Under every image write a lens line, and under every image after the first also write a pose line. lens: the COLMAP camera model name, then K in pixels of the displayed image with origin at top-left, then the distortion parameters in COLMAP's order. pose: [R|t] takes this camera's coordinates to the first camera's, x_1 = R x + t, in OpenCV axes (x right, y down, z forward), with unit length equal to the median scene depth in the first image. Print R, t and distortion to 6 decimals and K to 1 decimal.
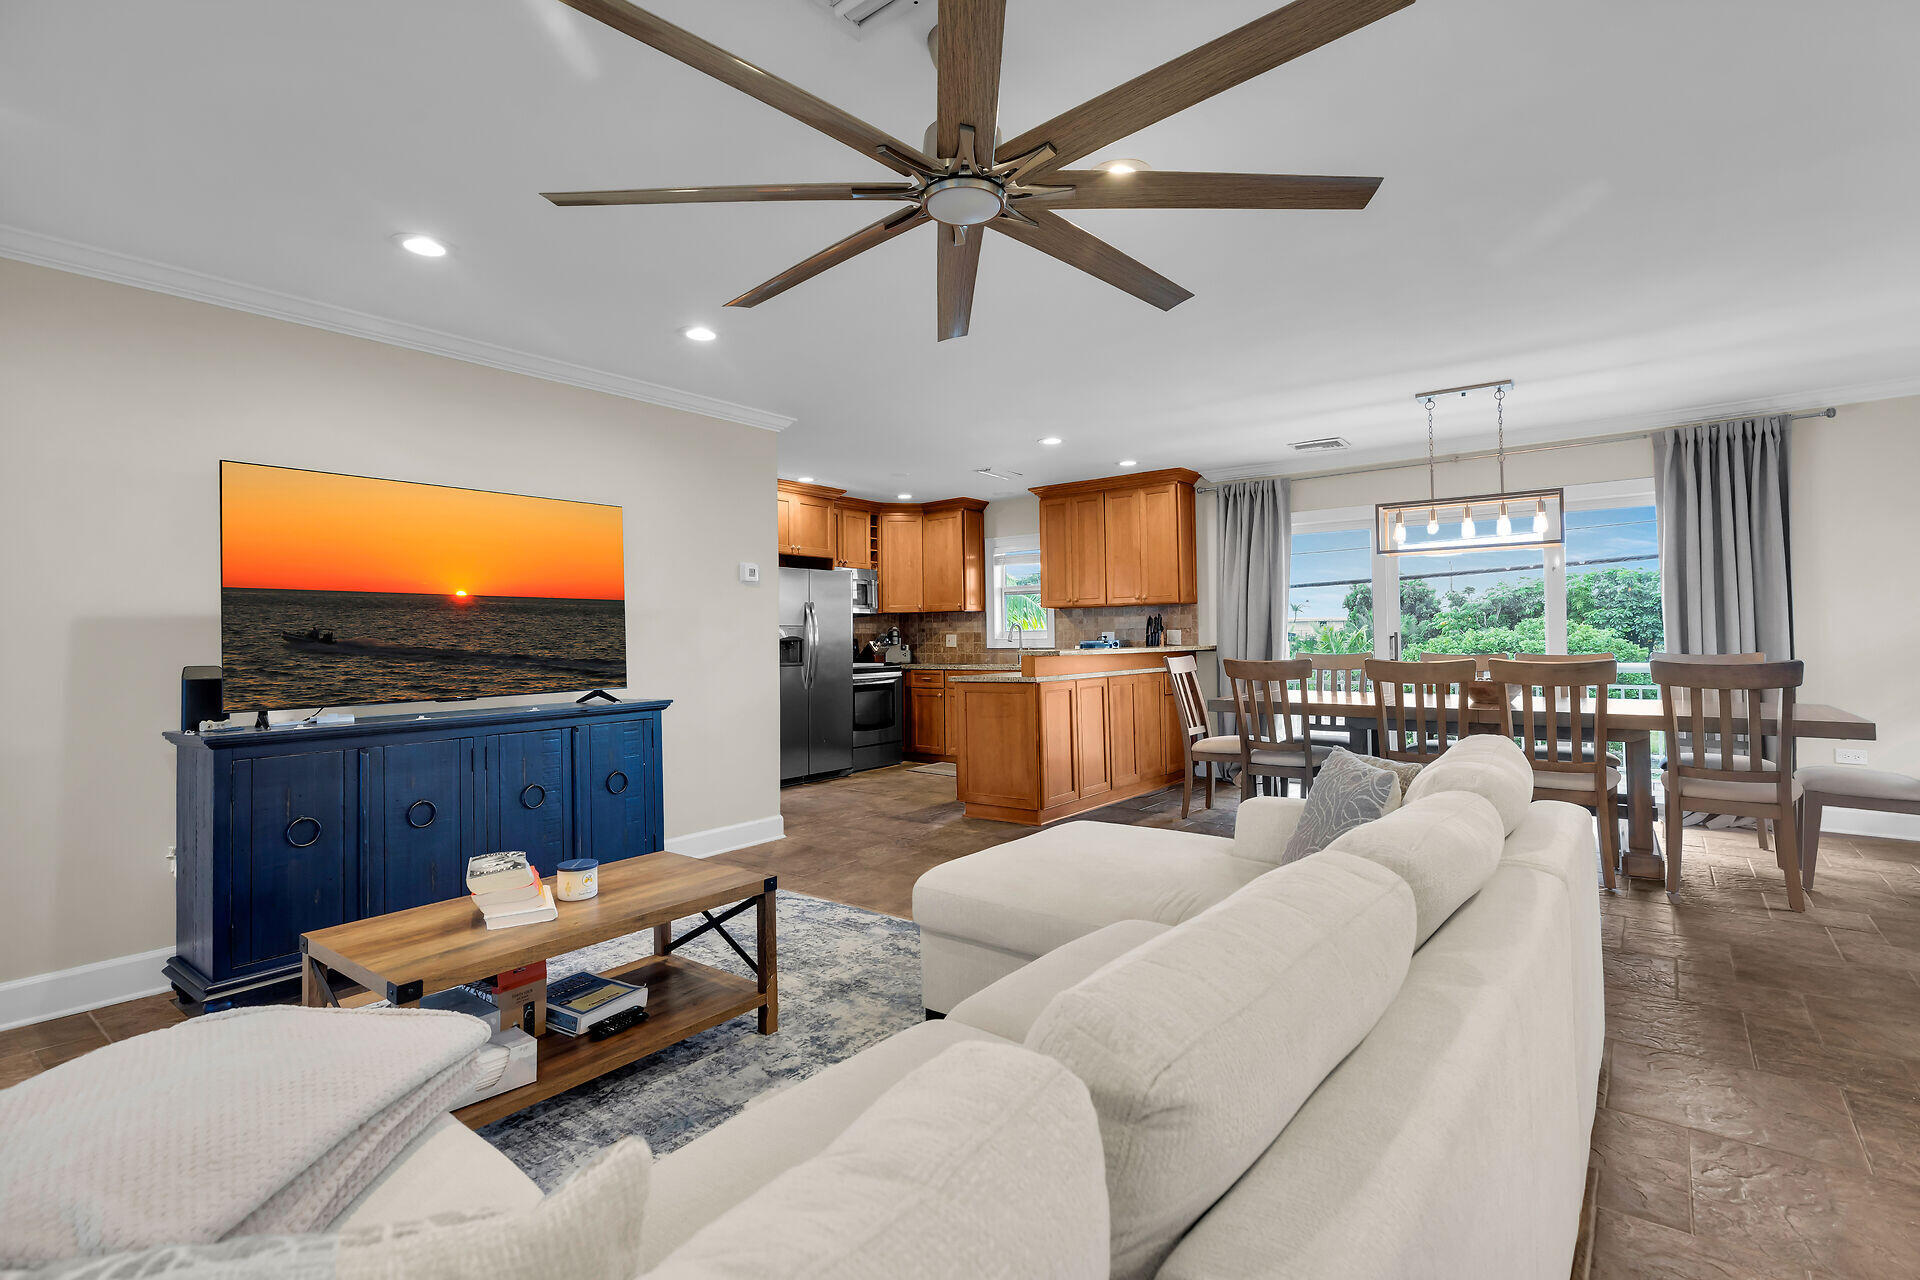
lens RADIAL K [[895.8, 0, 958.0], [0, 895.8, 621.6], [0, 0, 1]] dist [0.006403, 0.000199]
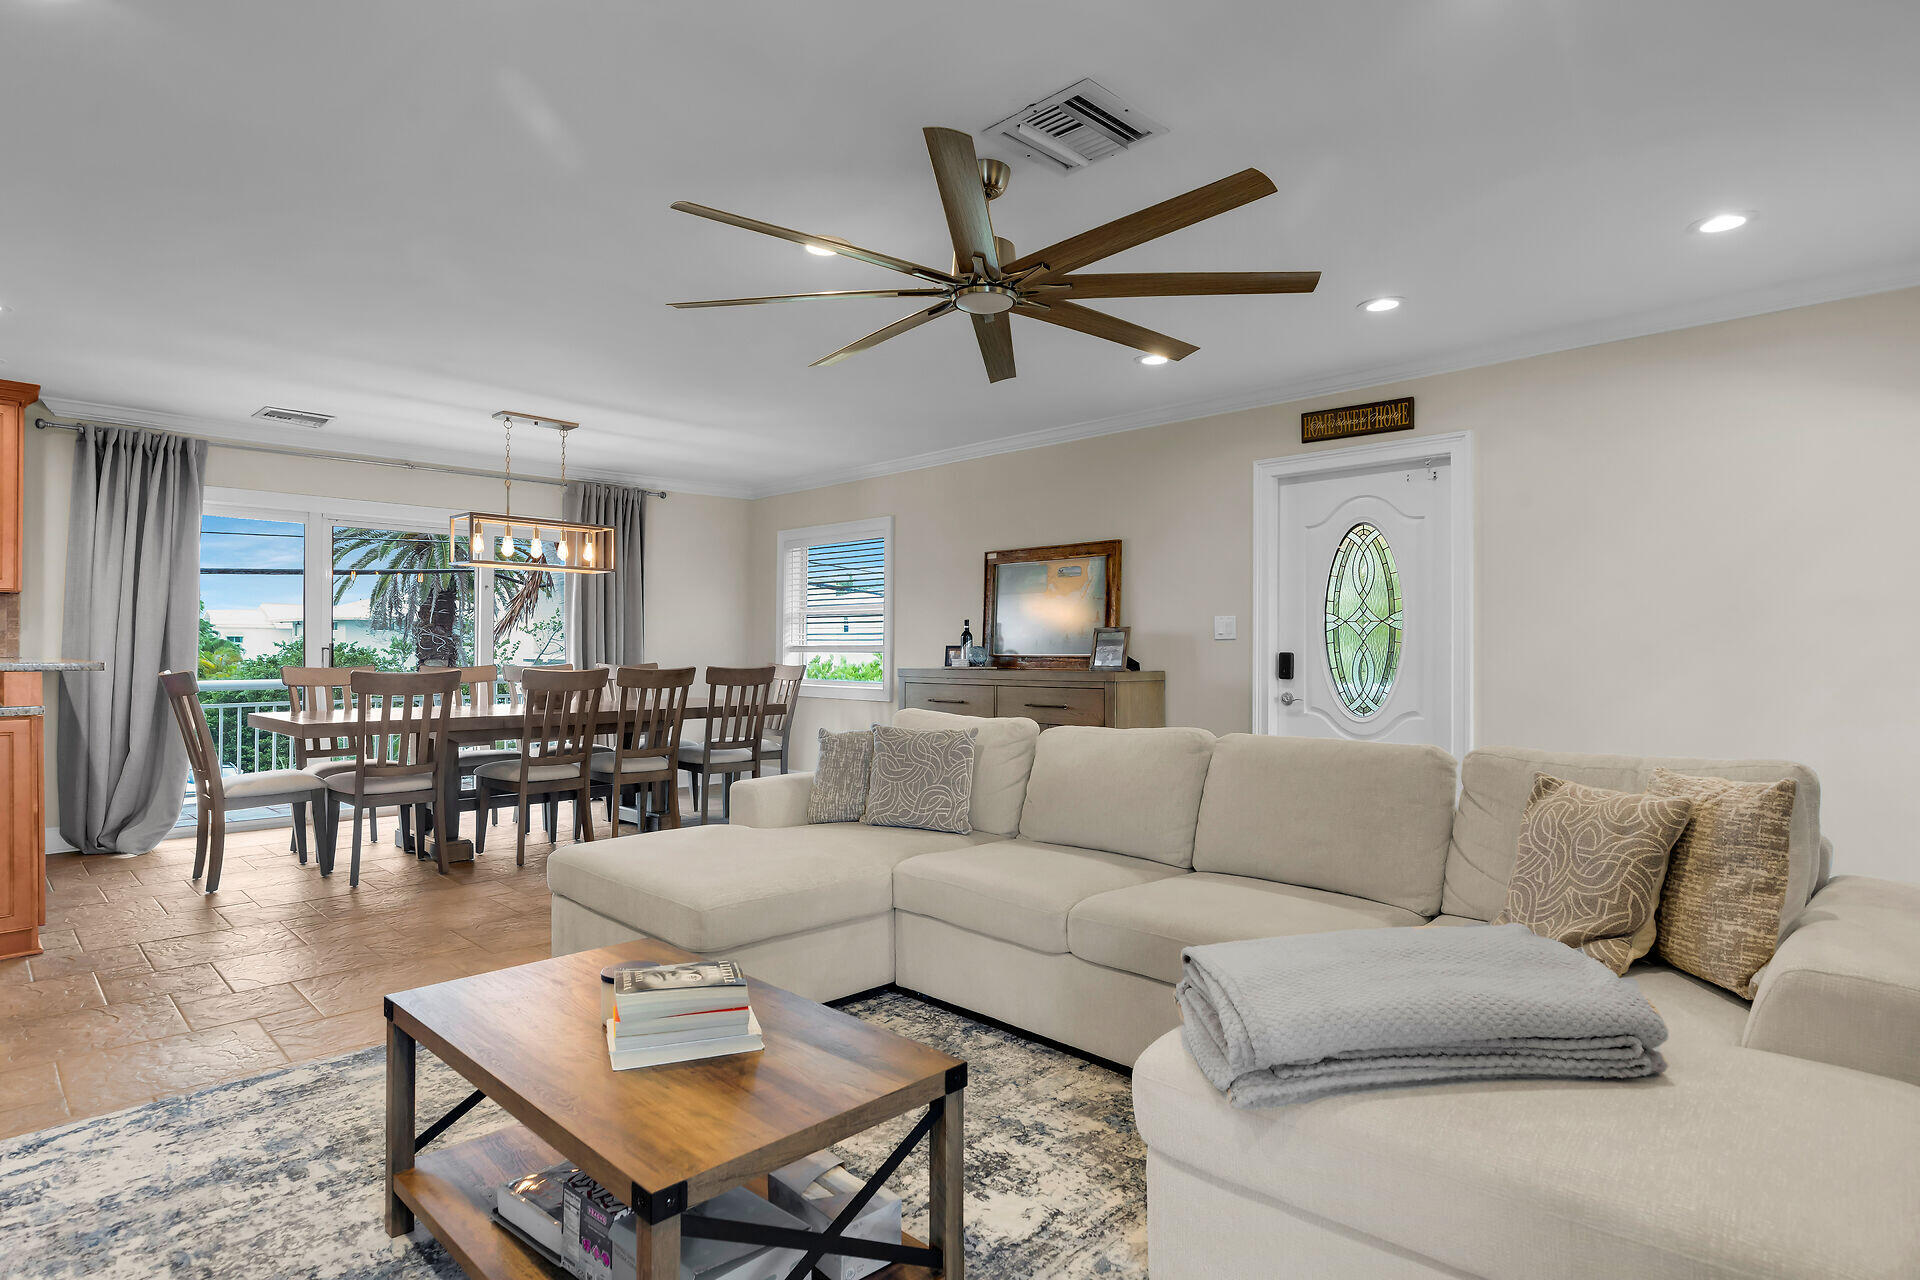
lens RADIAL K [[1009.7, 0, 965.7], [0, 1009.7, 642.5], [0, 0, 1]] dist [-0.000127, -0.000317]
pose [[0.118224, 0.016444, 0.992851, -0.362527], [-0.024019, 0.999618, -0.013696, 0.008692], [-0.992696, -0.022228, 0.118573, 0.211301]]
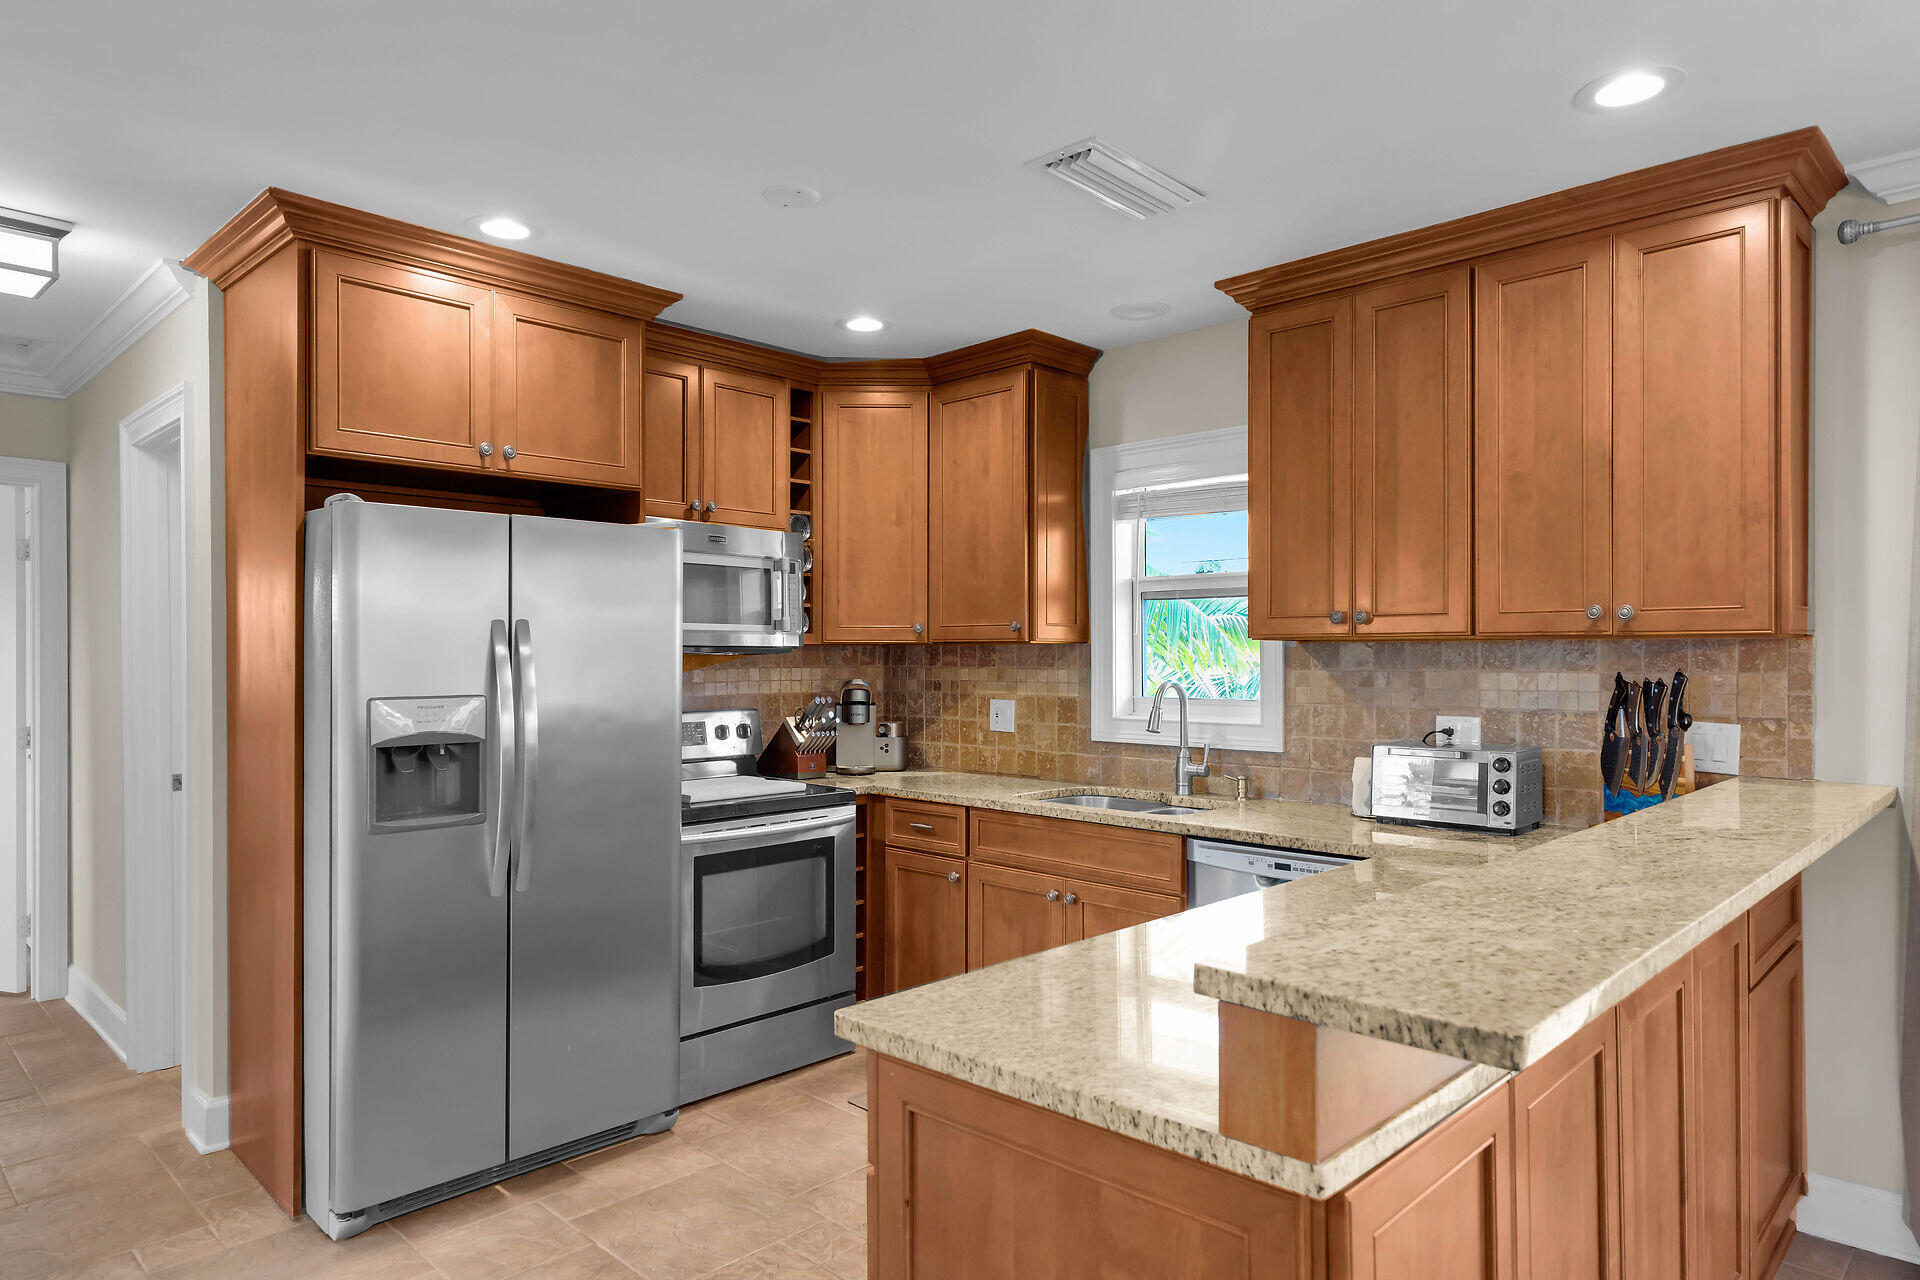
lens RADIAL K [[1170.4, 0, 970.2], [0, 1170.4, 654.8], [0, 0, 1]] dist [-0.000665, 0.000296]
pose [[0.994982, 0.012025, -0.099329, 0.033316], [-0.010048, 0.999742, 0.020380, -0.017799], [0.099549, -0.019279, 0.994846, 0.565391]]
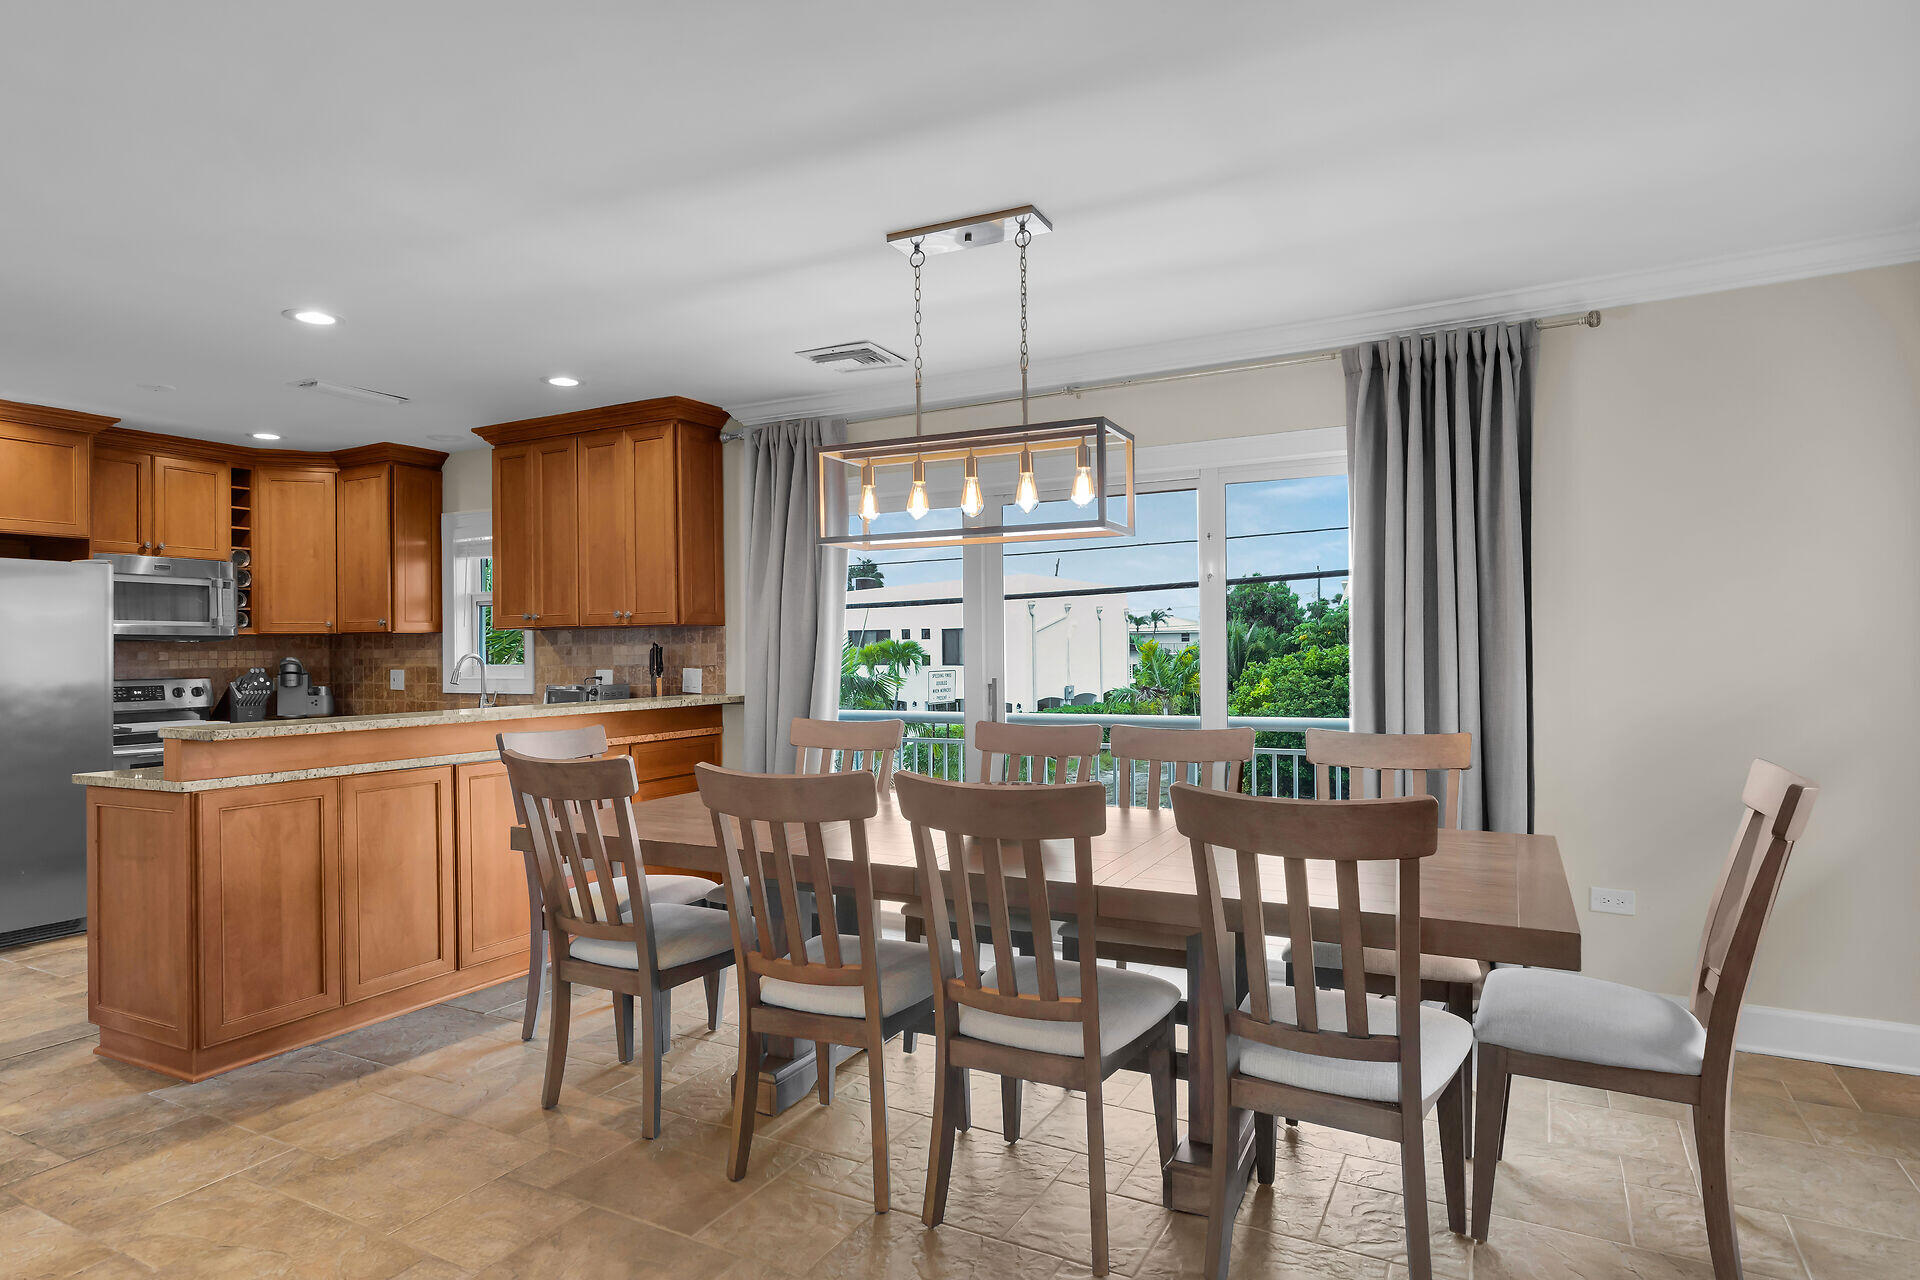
lens RADIAL K [[1077.8, 0, 965.4], [0, 1077.8, 640.4], [0, 0, 1]] dist [0.005968, 0.001812]
pose [[0.985031, 0.003981, 0.172329, 0.285006], [-0.005627, 0.999943, 0.009062, -0.016400], [-0.172283, -0.009896, 0.984998, 0.240030]]
